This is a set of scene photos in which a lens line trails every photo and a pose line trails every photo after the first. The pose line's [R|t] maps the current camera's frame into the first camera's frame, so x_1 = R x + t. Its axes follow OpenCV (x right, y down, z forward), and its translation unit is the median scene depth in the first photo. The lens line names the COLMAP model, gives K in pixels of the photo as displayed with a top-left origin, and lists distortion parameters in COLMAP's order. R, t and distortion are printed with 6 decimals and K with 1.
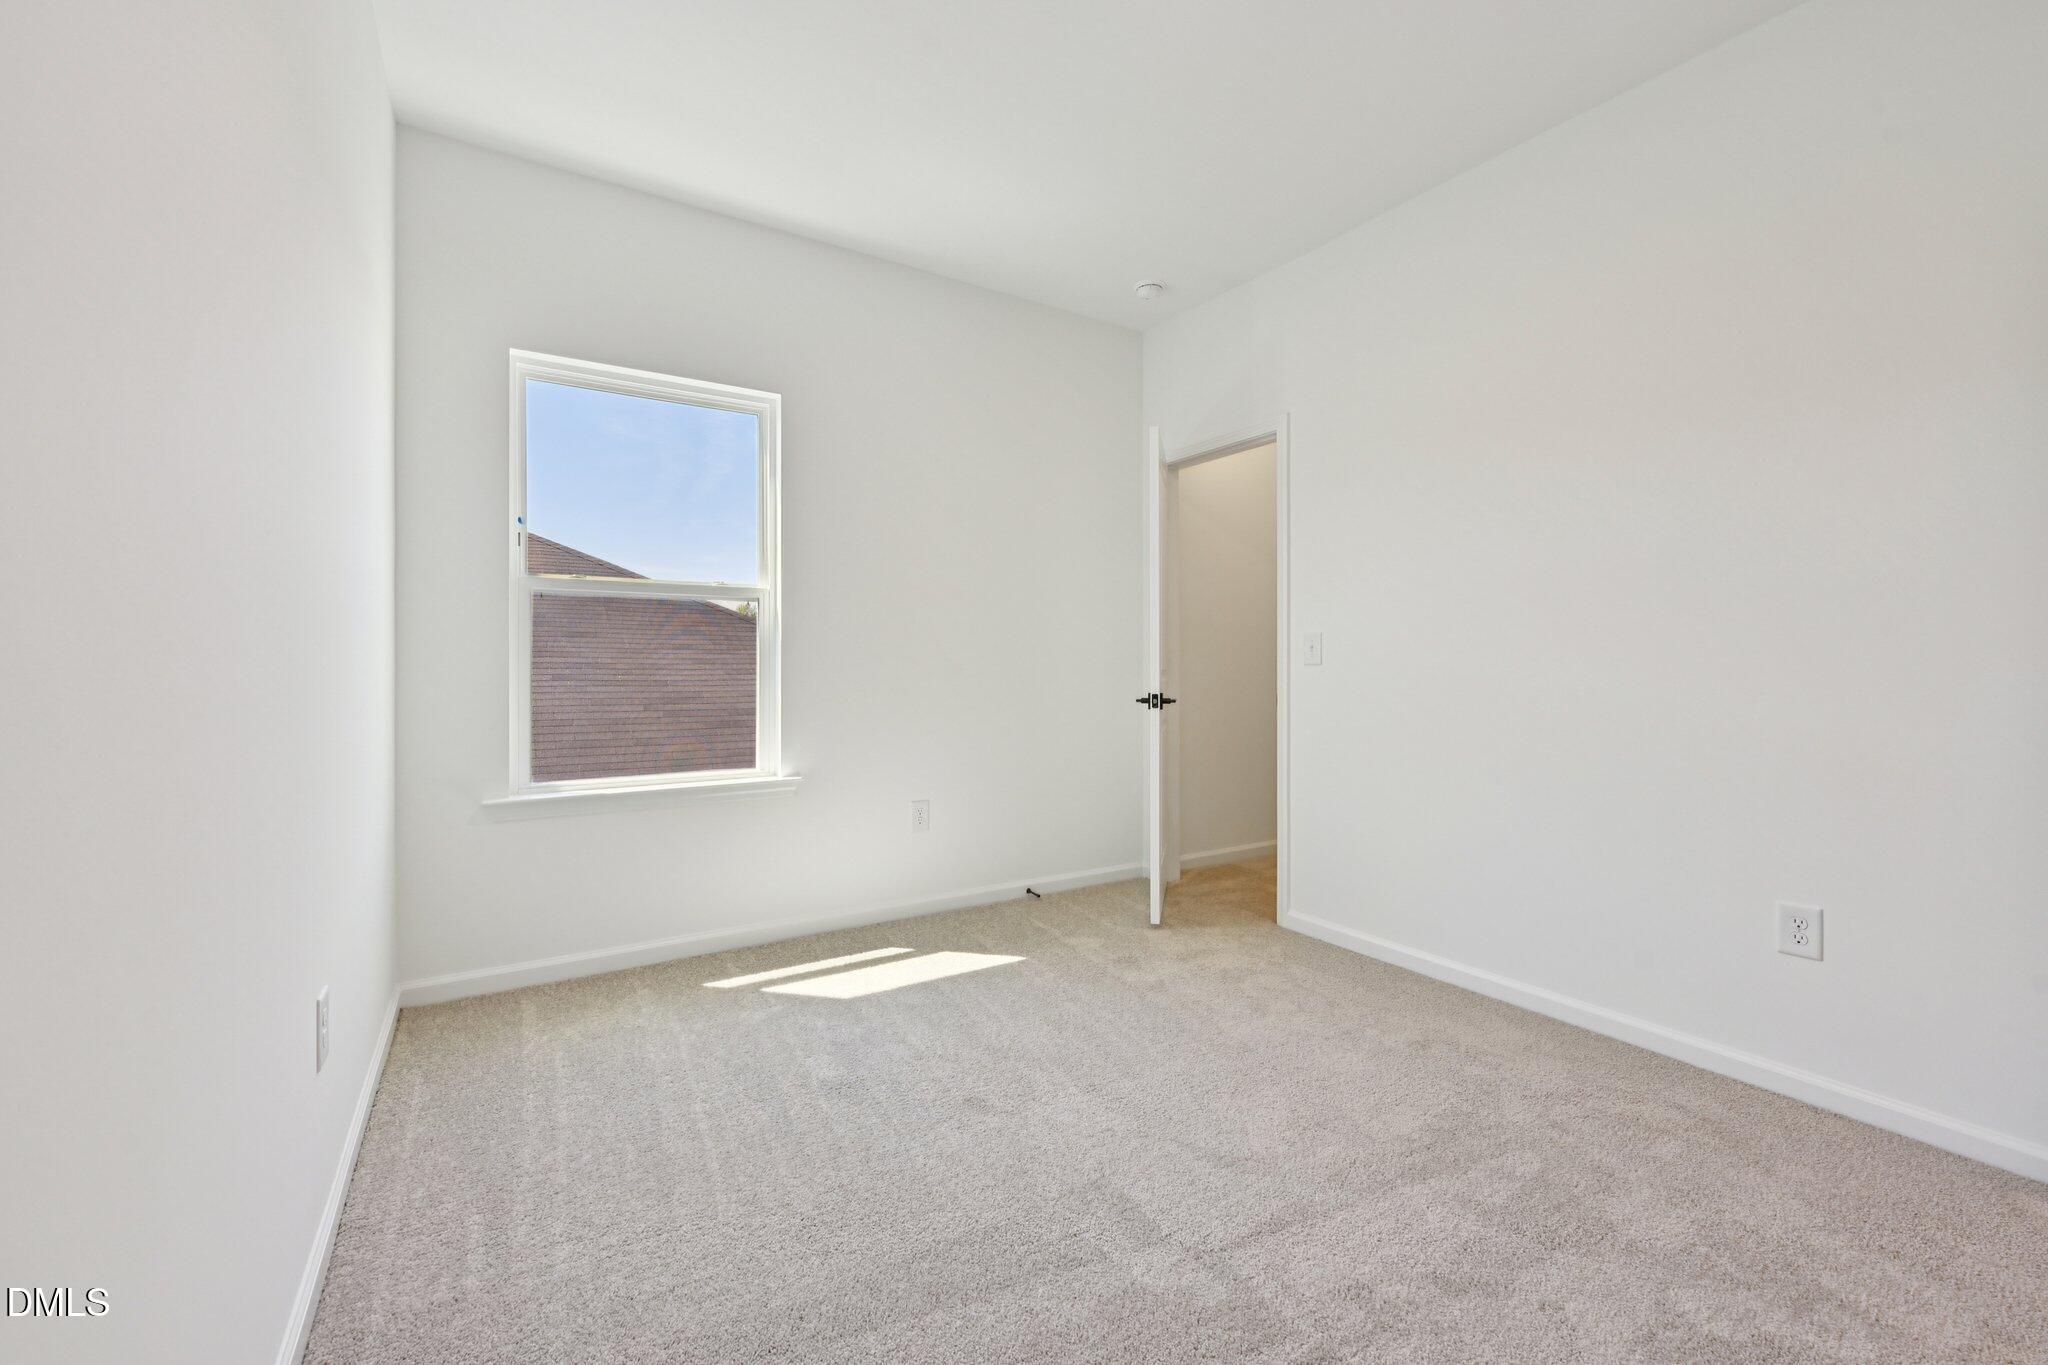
lens RADIAL K [[819.1, 0, 1022.6], [0, 819.1, 665.7], [0, 0, 1]] dist [0.000823, 0.000226]
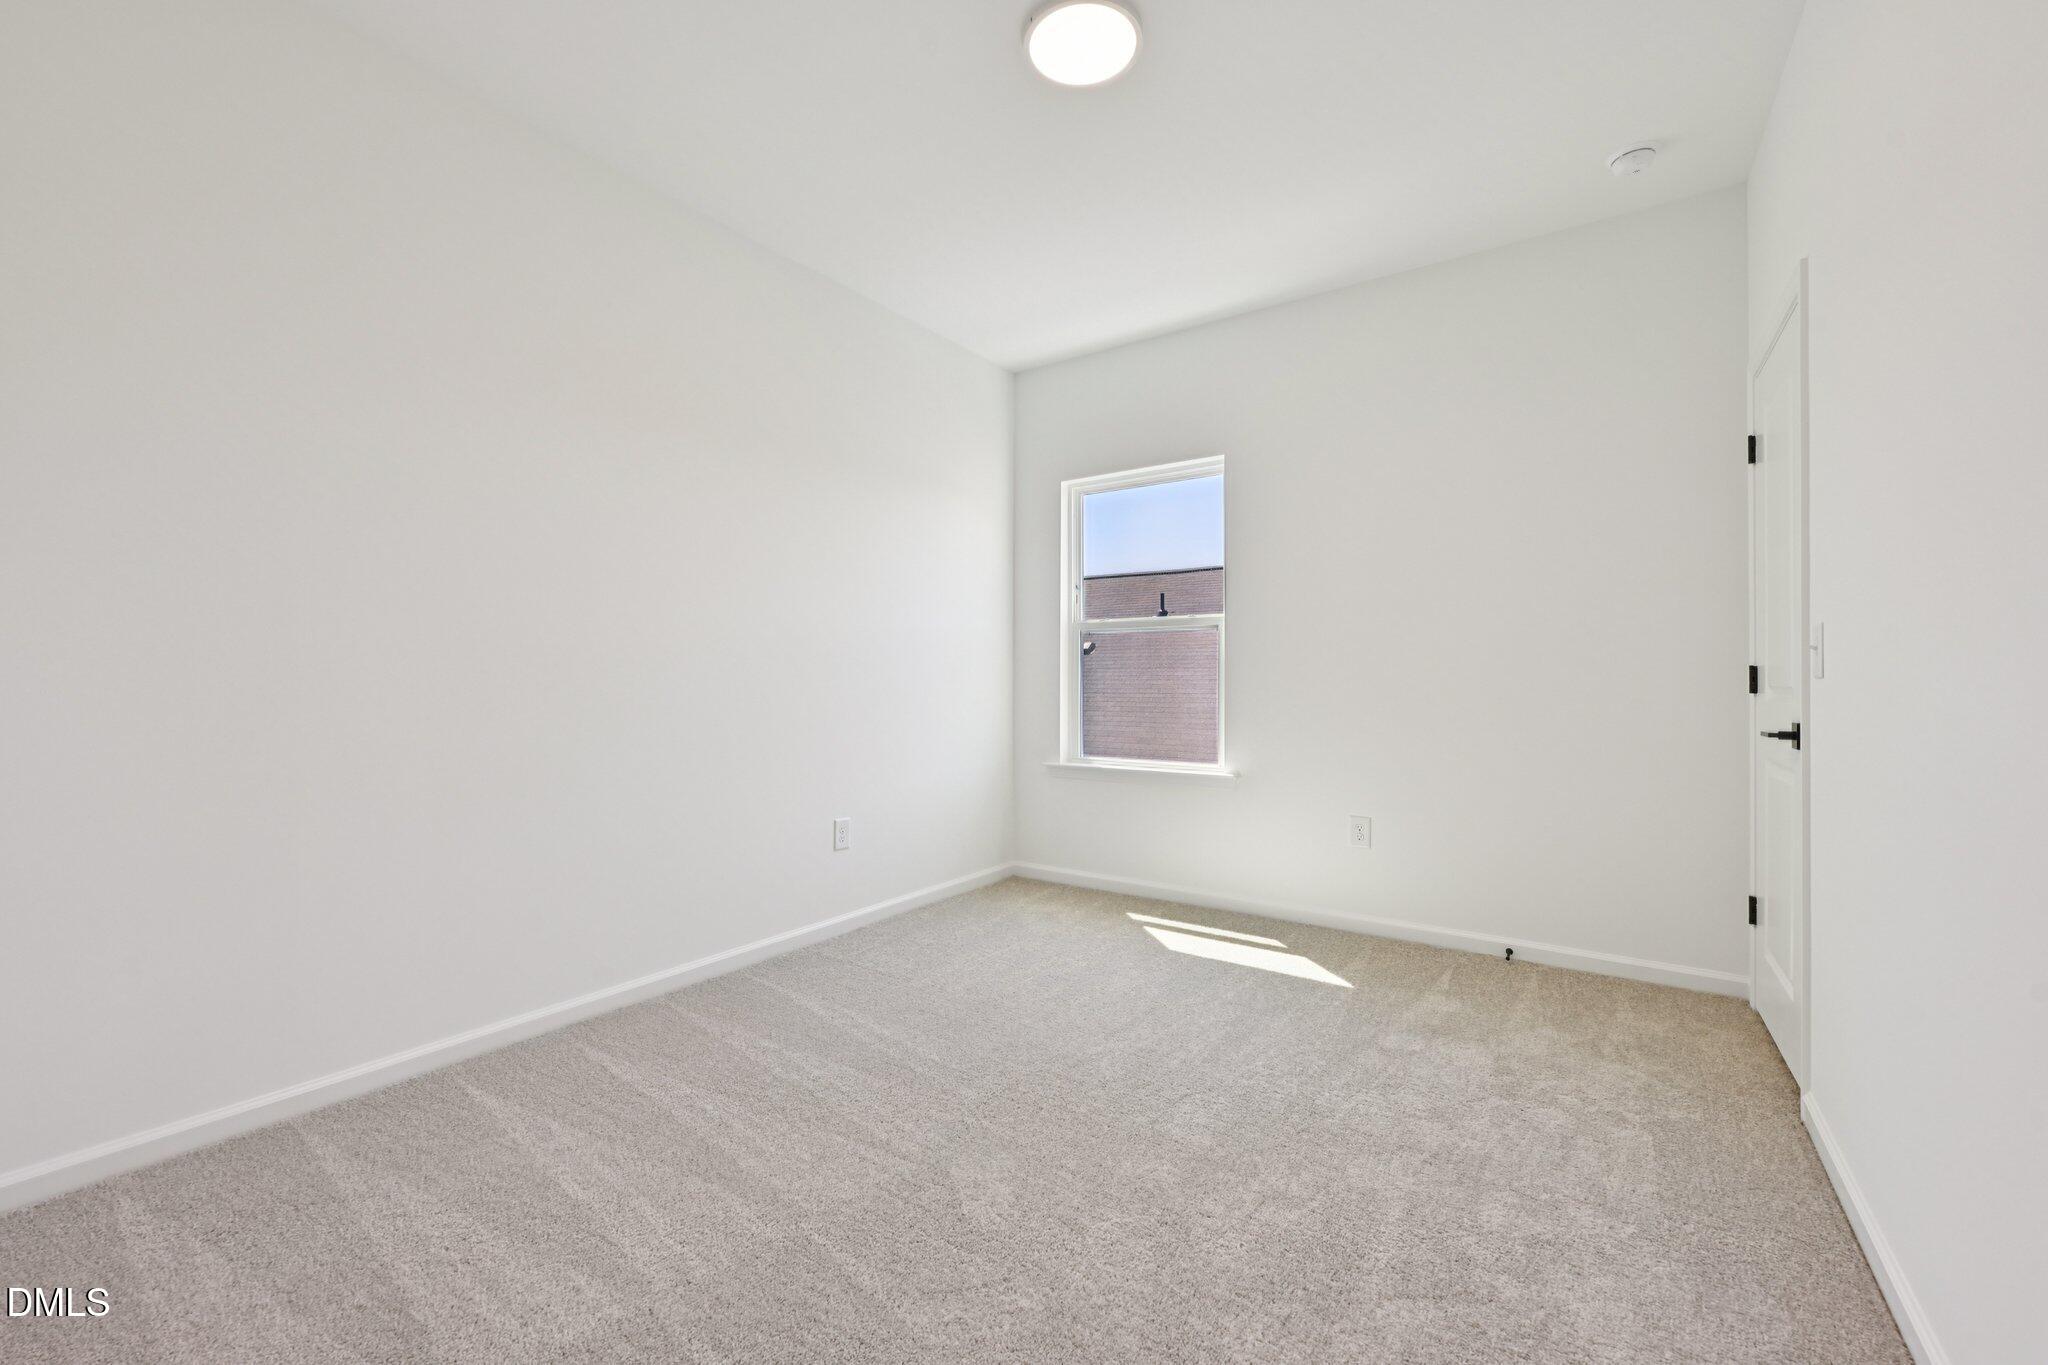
lens RADIAL K [[820.6, 0, 1024.0], [0, 820.6, 682.5], [0, 0, 1]] dist [0.000267, 0.000070]
pose [[0.390386, -0.000480, -0.920651, 0.743460], [-0.003606, 0.999991, -0.002051, 0.006434], [0.920644, 0.004120, 0.390380, 0.279056]]
